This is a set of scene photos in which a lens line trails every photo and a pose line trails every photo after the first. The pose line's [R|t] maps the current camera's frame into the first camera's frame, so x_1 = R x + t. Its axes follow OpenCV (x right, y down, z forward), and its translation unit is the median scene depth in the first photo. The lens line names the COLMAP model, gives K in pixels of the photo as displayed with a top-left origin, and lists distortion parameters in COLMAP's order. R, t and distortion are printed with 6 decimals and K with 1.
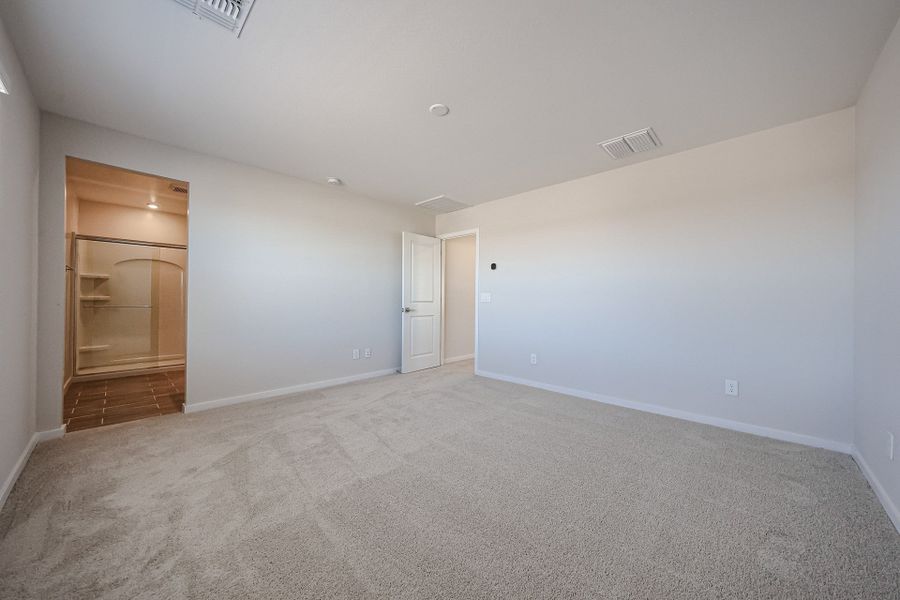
lens RADIAL K [[312.1, 0, 455.0], [0, 312.1, 296.9], [0, 0, 1]] dist [0.000655, -0.000145]
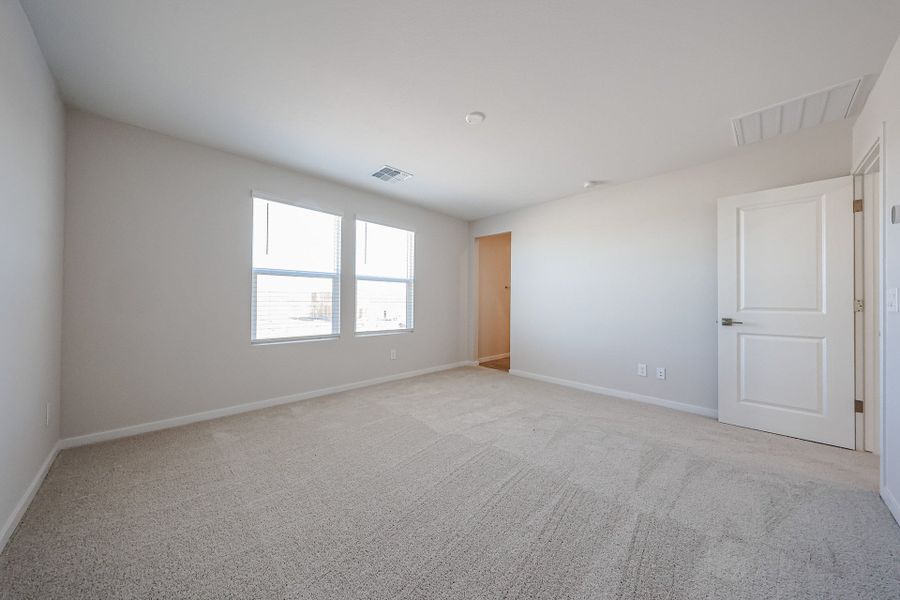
lens RADIAL K [[312.1, 0, 457.5], [0, 312.1, 301.5], [0, 0, 1]] dist [0.000655, -0.000145]
pose [[-0.022256, -0.010457, -0.999698, 0.487390], [-0.001408, 0.999945, -0.010428, 0.008678], [0.999751, 0.001175, -0.022269, 0.486724]]
